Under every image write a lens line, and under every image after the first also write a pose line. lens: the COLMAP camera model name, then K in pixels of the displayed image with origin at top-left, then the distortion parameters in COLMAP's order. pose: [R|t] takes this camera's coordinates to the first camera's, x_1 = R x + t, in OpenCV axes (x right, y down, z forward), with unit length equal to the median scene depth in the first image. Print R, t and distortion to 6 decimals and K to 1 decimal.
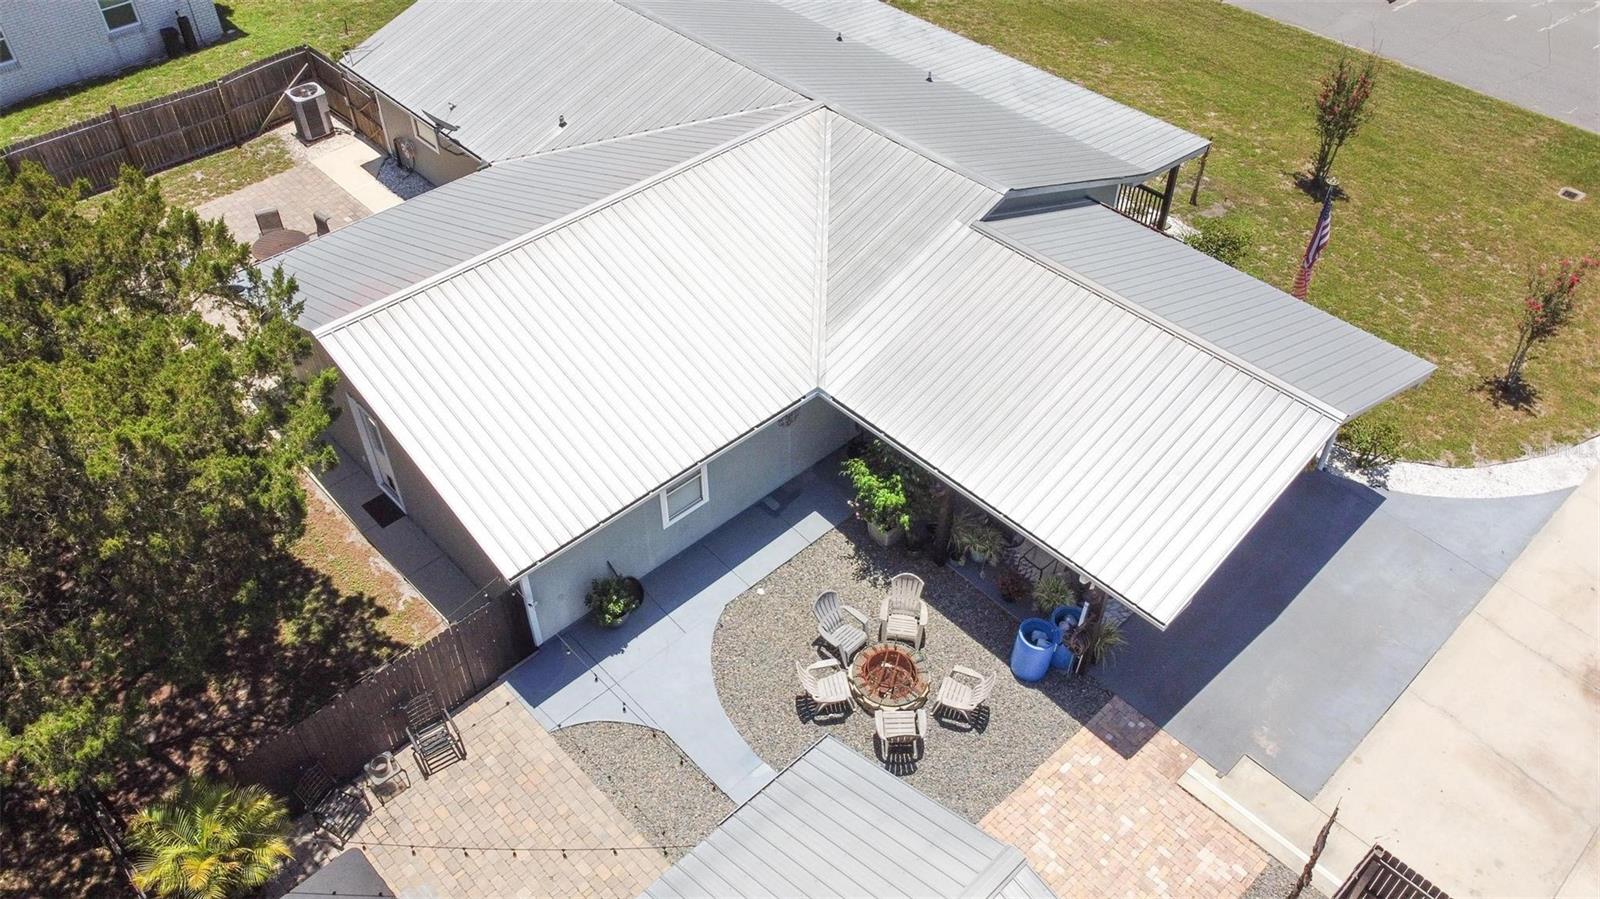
lens RADIAL K [[1211.6, 0, 794.6], [0, 1211.6, 449.6], [0, 0, 1]] dist [0.001827, -0.004542]
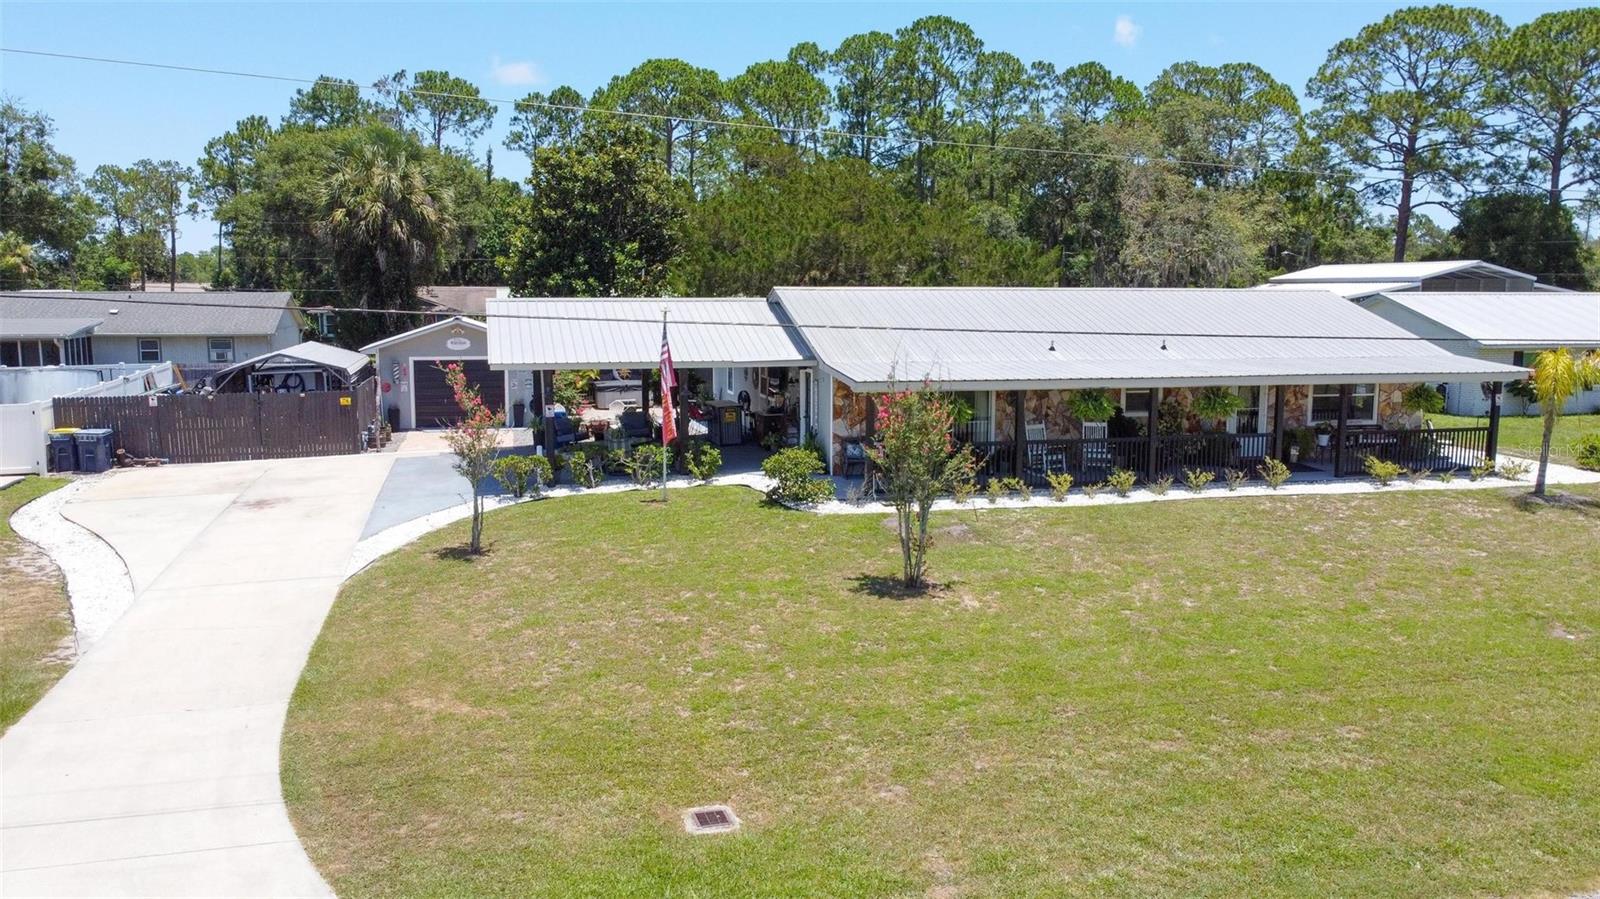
lens RADIAL K [[1211.6, 0, 796.0], [0, 1211.6, 446.8], [0, 0, 1]] dist [0.001827, -0.004542]
pose [[-0.486019, 0.105019, -0.867615, 1.523476], [-0.606010, 0.674818, 0.421155, -0.757756], [0.629712, 0.730473, -0.264332, 1.643387]]
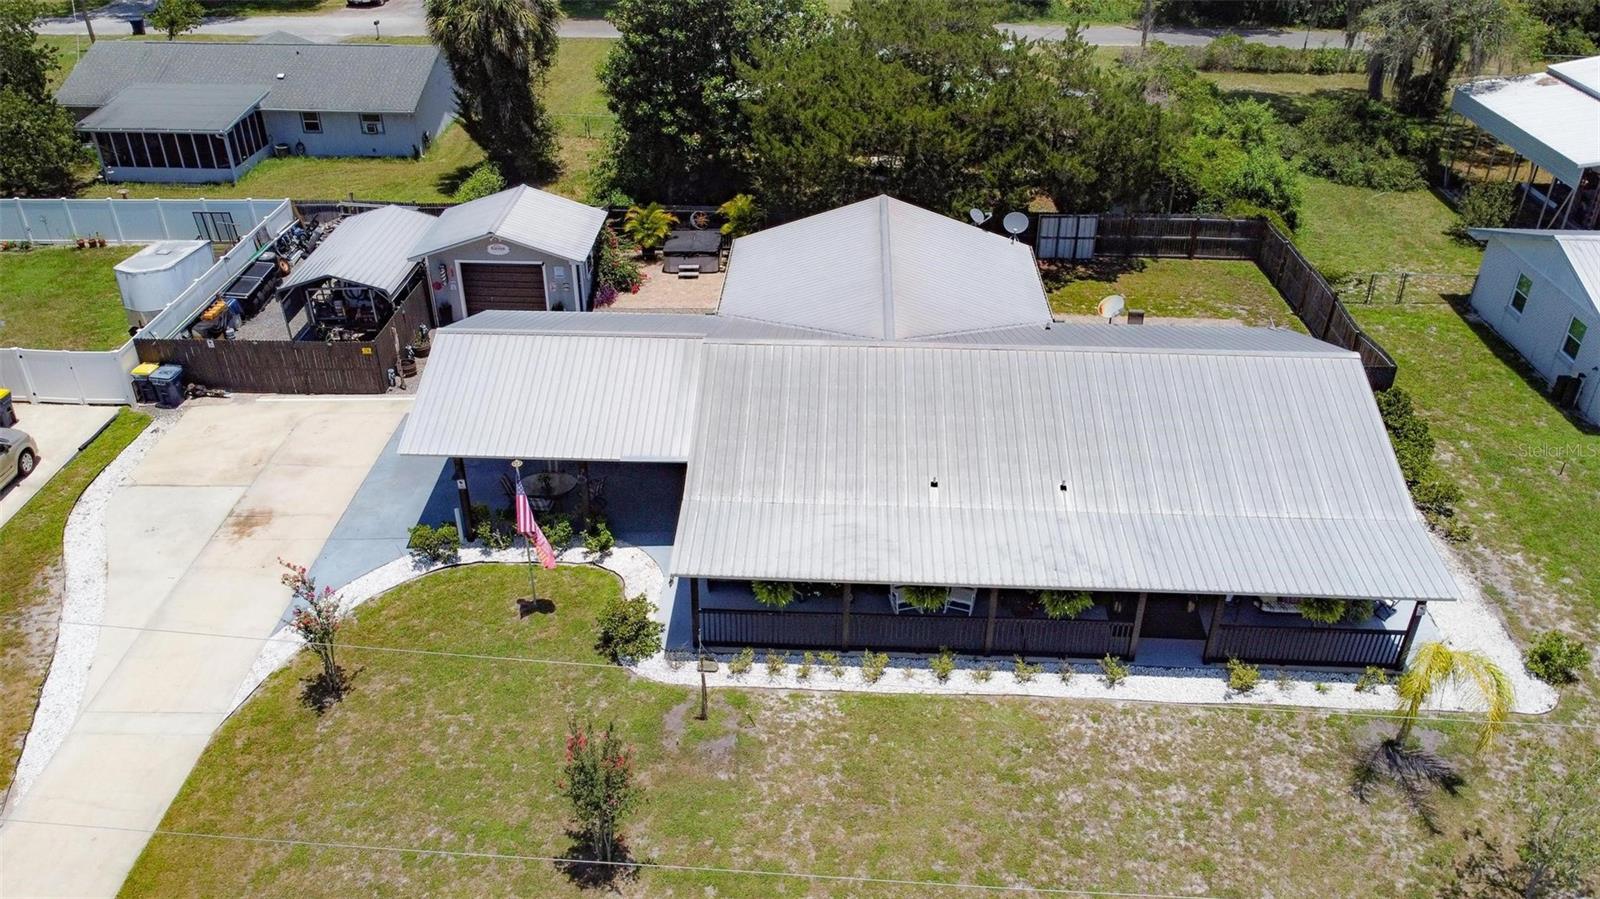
lens RADIAL K [[1211.6, 0, 794.0], [0, 1211.6, 449.7], [0, 0, 1]] dist [0.001827, -0.004542]
pose [[-0.717042, 0.355263, -0.599699, 1.067810], [-0.486515, 0.361032, 0.795587, -1.442713], [0.499153, 0.862232, -0.086035, 1.381037]]
